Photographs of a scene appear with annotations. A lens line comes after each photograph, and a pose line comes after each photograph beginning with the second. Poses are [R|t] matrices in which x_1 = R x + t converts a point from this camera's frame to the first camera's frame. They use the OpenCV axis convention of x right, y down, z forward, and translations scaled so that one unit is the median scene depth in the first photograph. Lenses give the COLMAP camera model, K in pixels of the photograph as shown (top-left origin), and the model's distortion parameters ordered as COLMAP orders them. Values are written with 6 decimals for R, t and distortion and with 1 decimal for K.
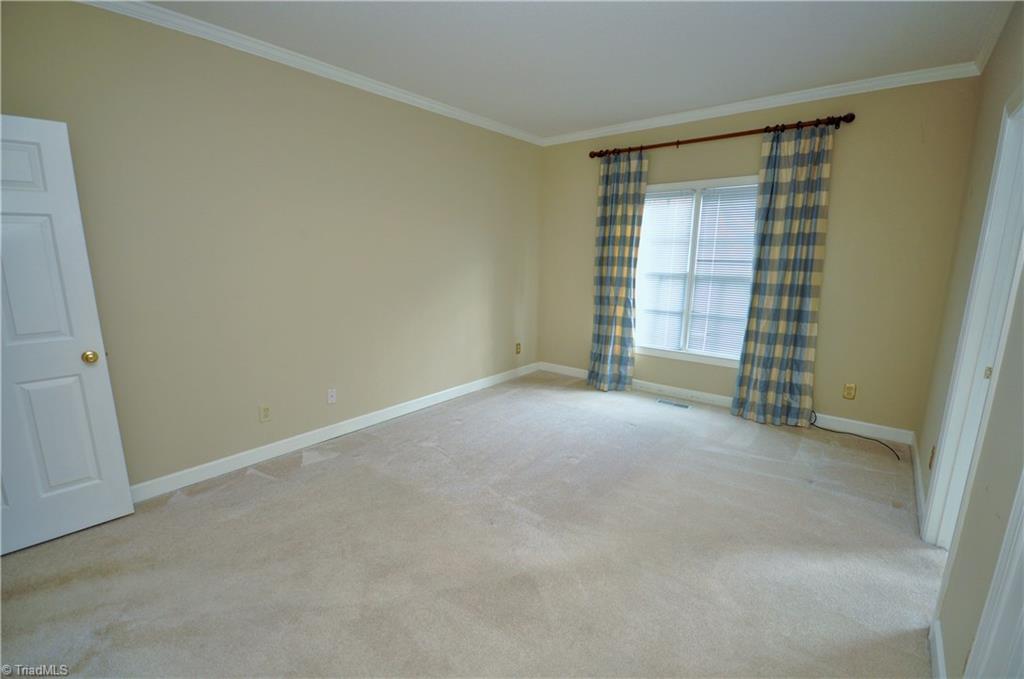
lens RADIAL K [[452.1, 0, 510.4], [0, 452.1, 346.7], [0, 0, 1]] dist [0.002862, 0.000125]
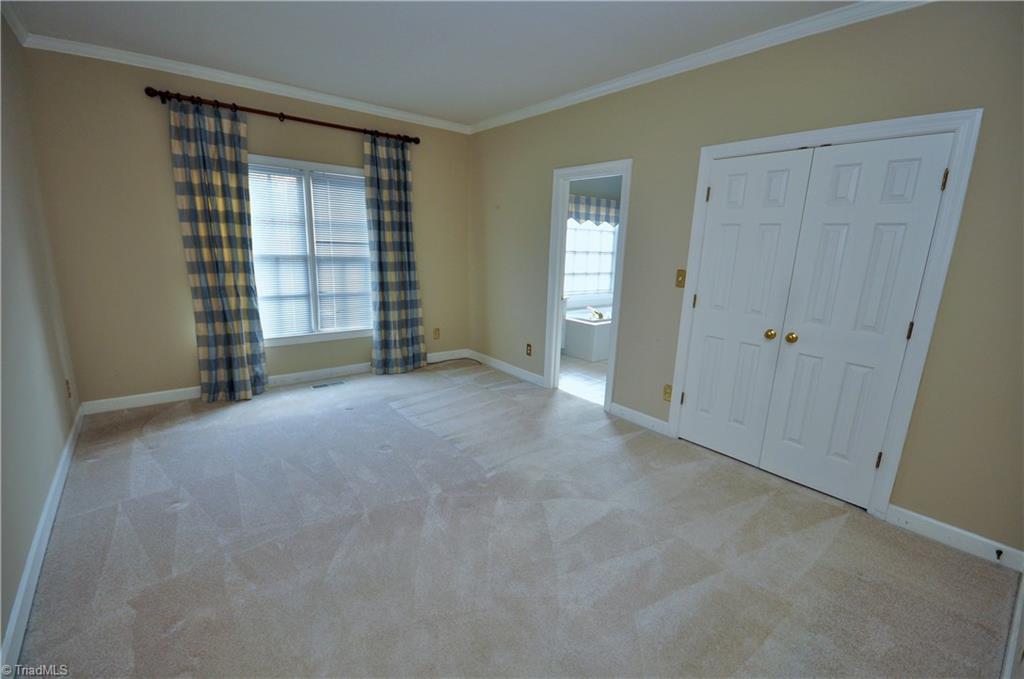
lens RADIAL K [[452.1, 0, 510.4], [0, 452.1, 346.7], [0, 0, 1]] dist [0.002862, 0.000125]
pose [[0.214486, -0.213242, 0.953165, -0.503607], [0.172681, 0.968783, 0.177878, -0.066250], [-0.961341, 0.126441, 0.244614, 0.351265]]
